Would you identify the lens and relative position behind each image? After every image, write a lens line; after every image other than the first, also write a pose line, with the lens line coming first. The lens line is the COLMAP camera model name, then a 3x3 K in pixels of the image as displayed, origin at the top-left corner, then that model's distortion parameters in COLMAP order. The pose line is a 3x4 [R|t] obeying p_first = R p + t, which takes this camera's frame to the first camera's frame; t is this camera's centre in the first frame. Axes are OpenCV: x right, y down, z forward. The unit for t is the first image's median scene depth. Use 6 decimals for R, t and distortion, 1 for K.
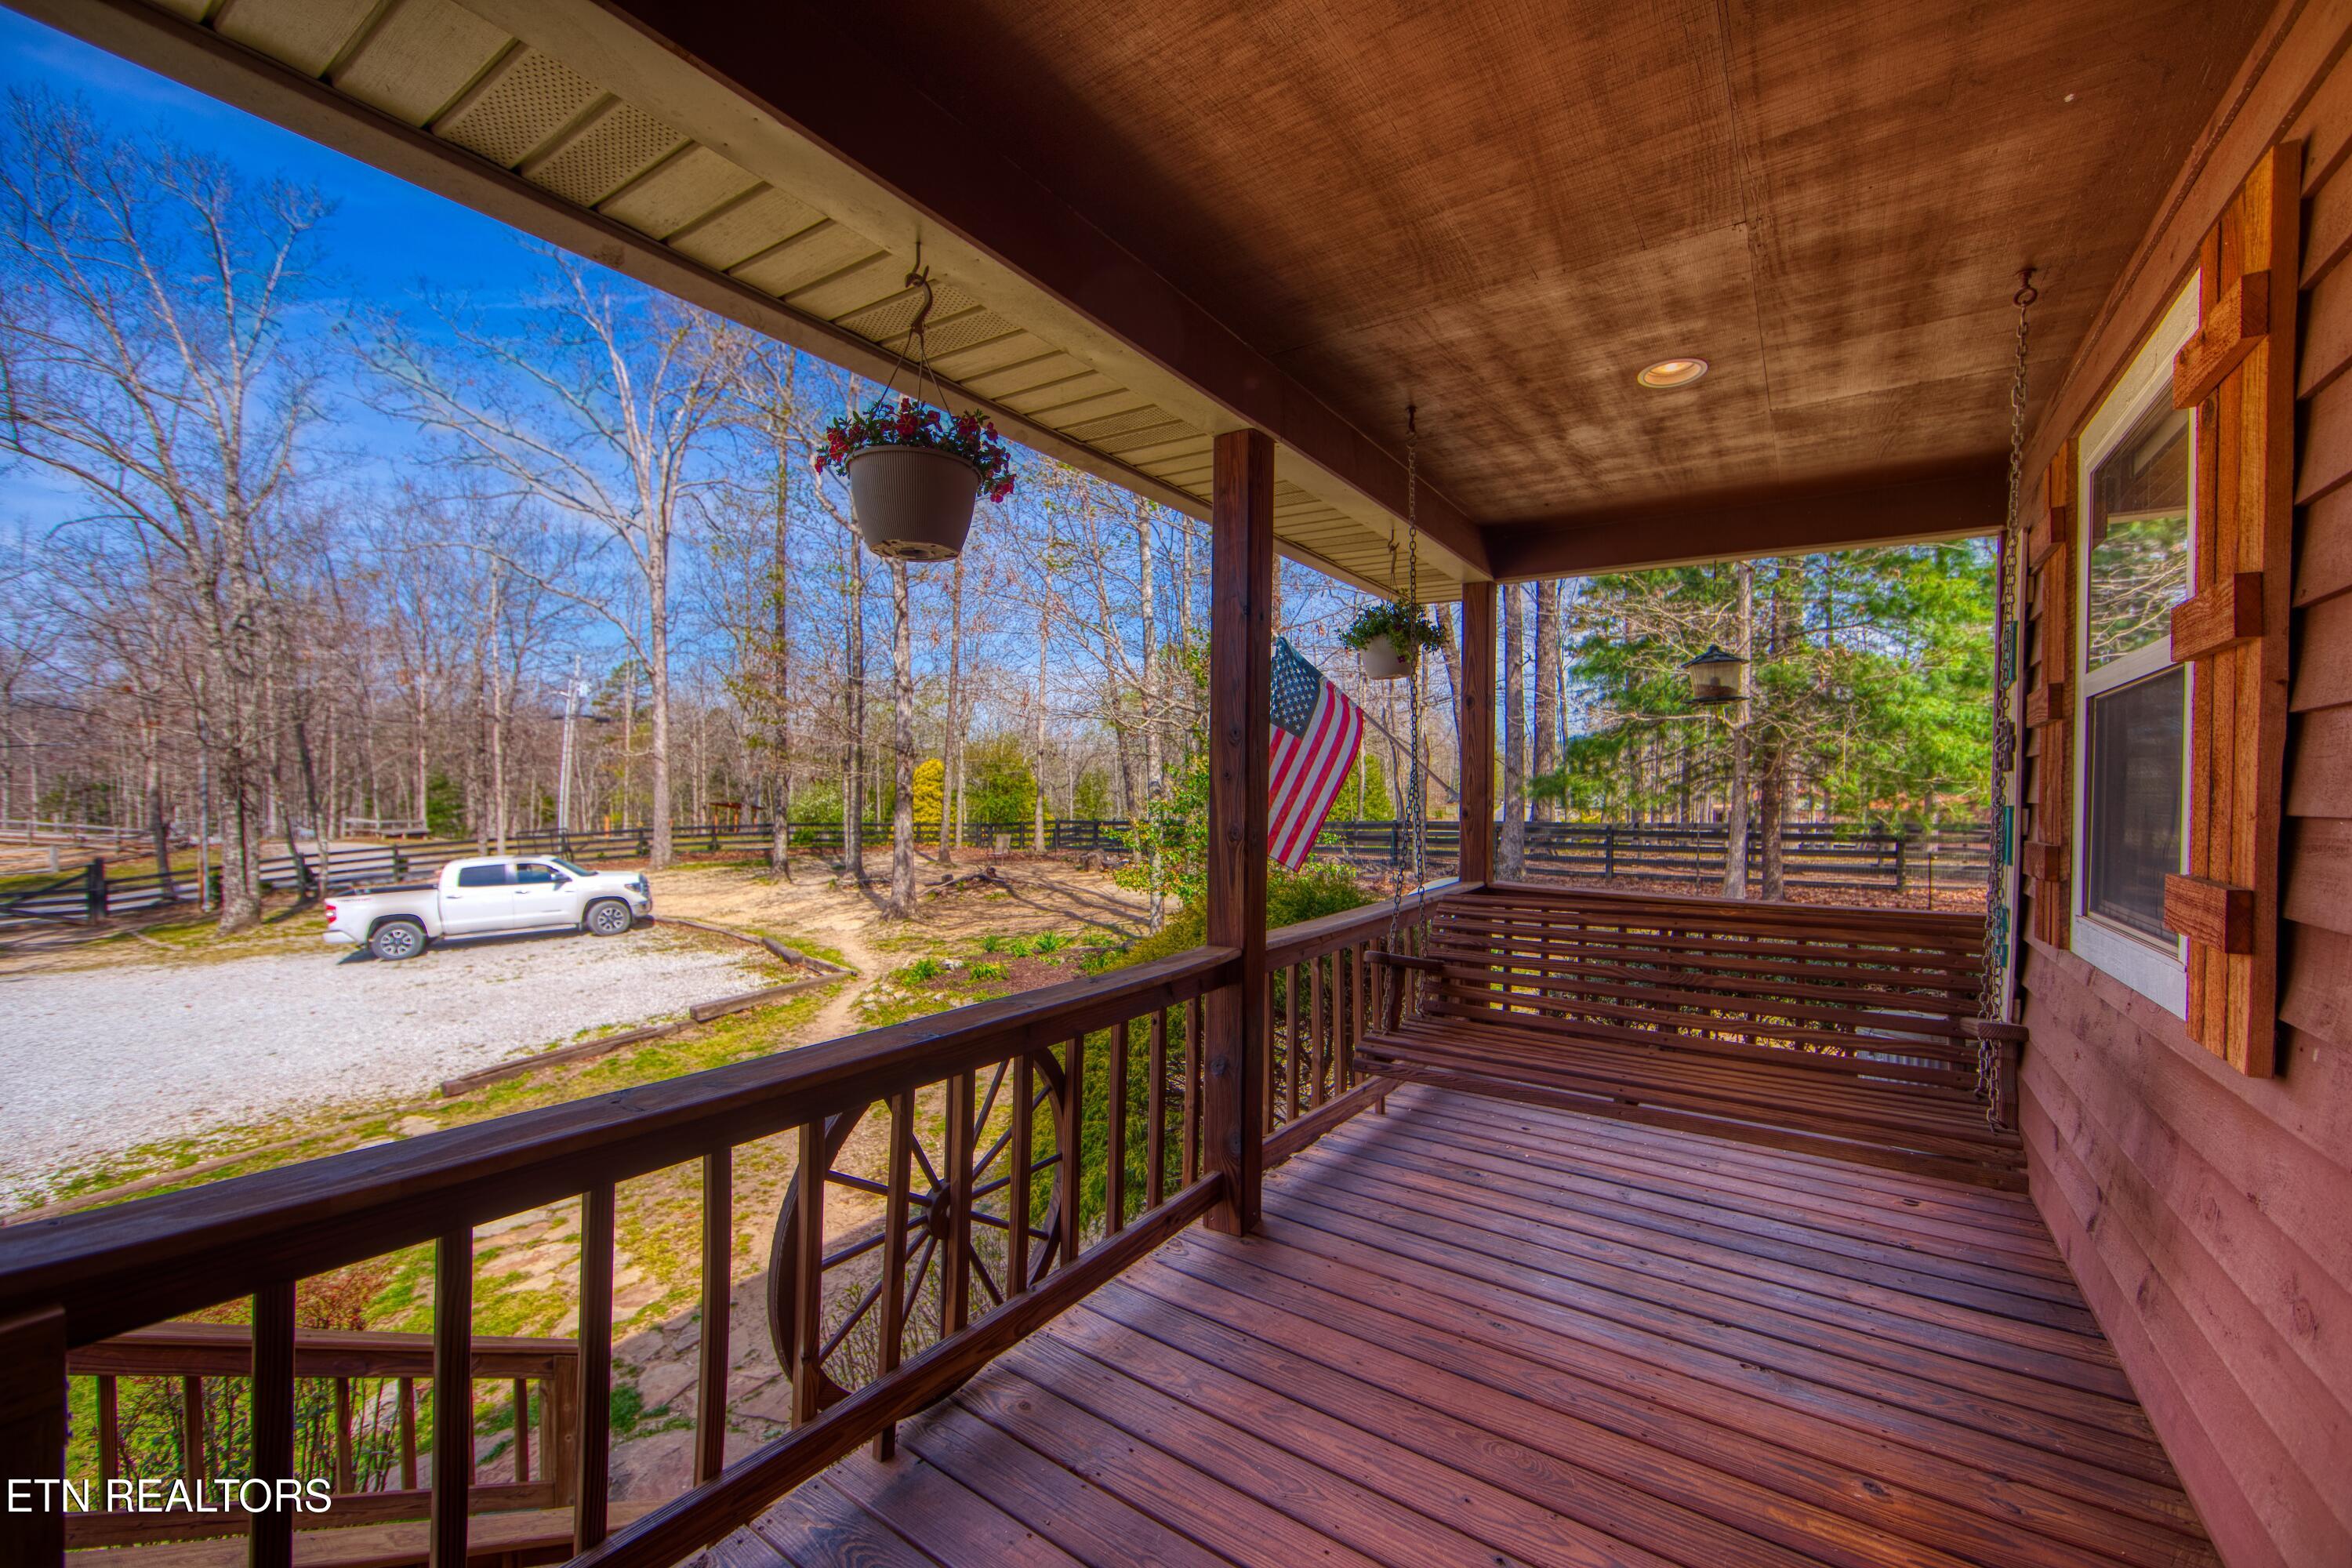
lens RADIAL K [[924.2, 0, 1187.3], [0, 924.2, 788.7], [0, 0, 1]] dist [-0.015087, 0.002820]
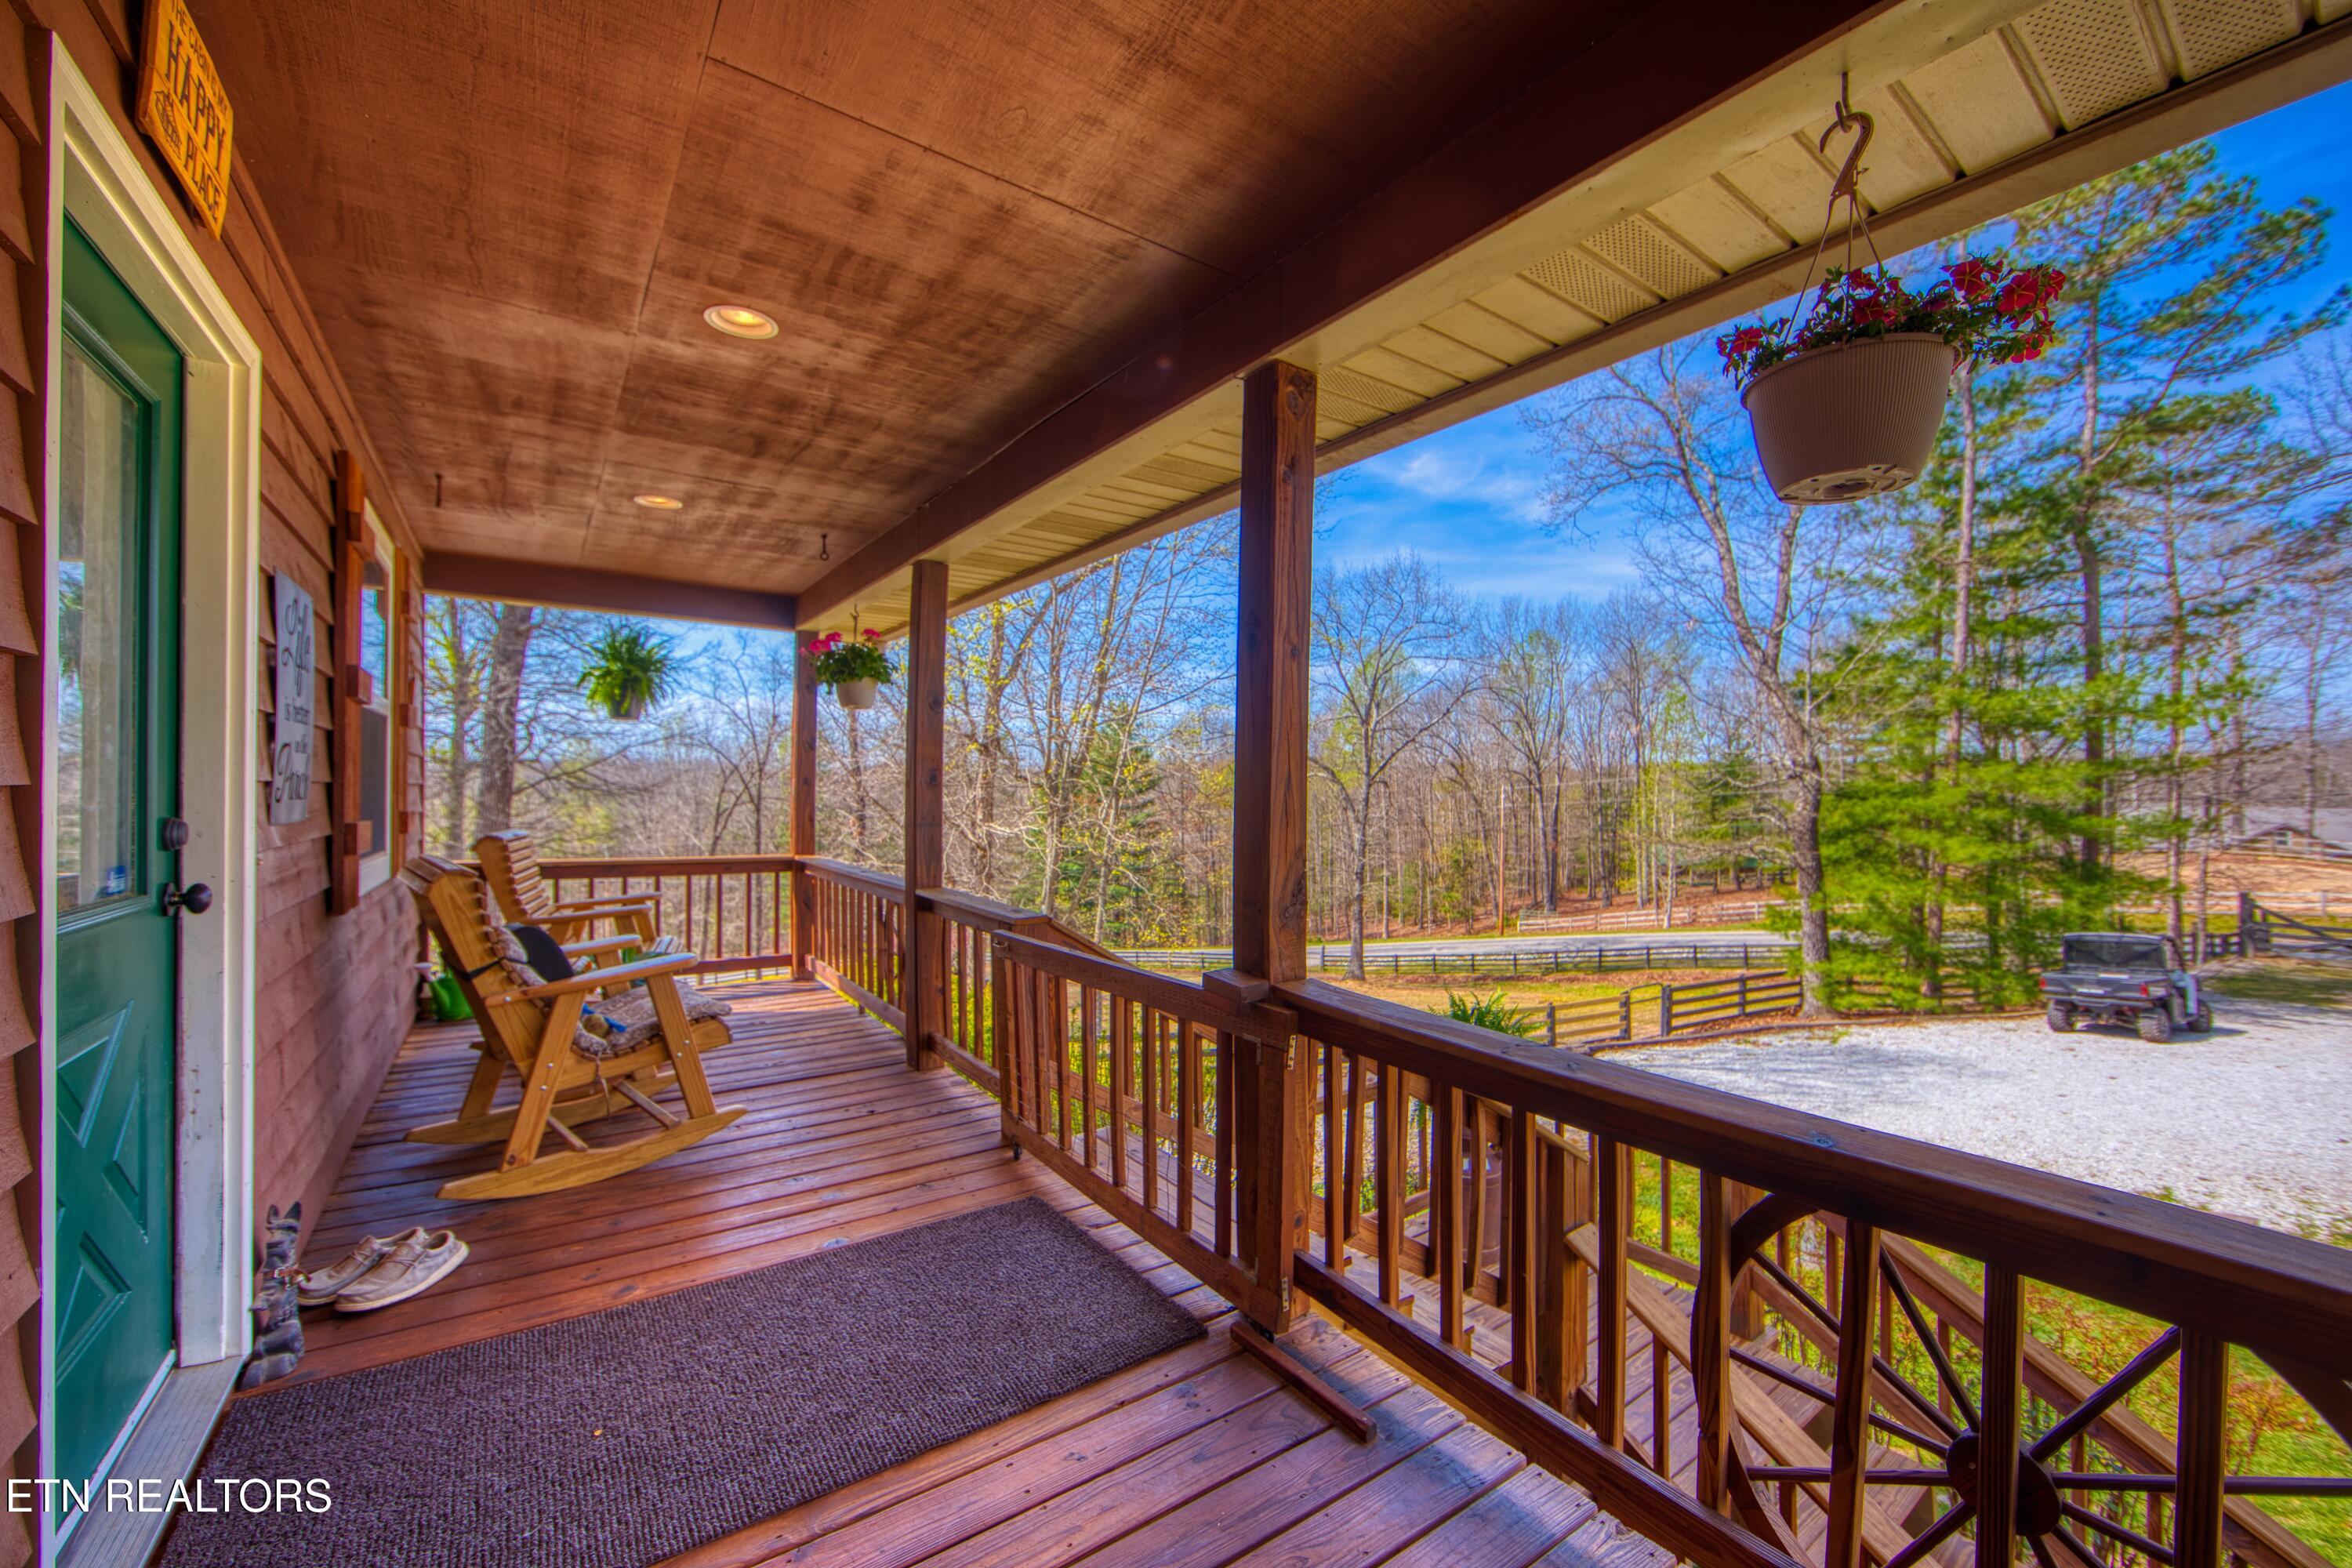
lens RADIAL K [[924.2, 0, 1181.9], [0, 924.2, 781.6], [0, 0, 1]] dist [-0.015087, 0.002820]
pose [[-0.335691, -0.025869, -0.941617, 0.606336], [-0.023457, 0.999542, -0.019098, 0.009286], [0.941680, 0.015676, -0.336144, 0.798360]]
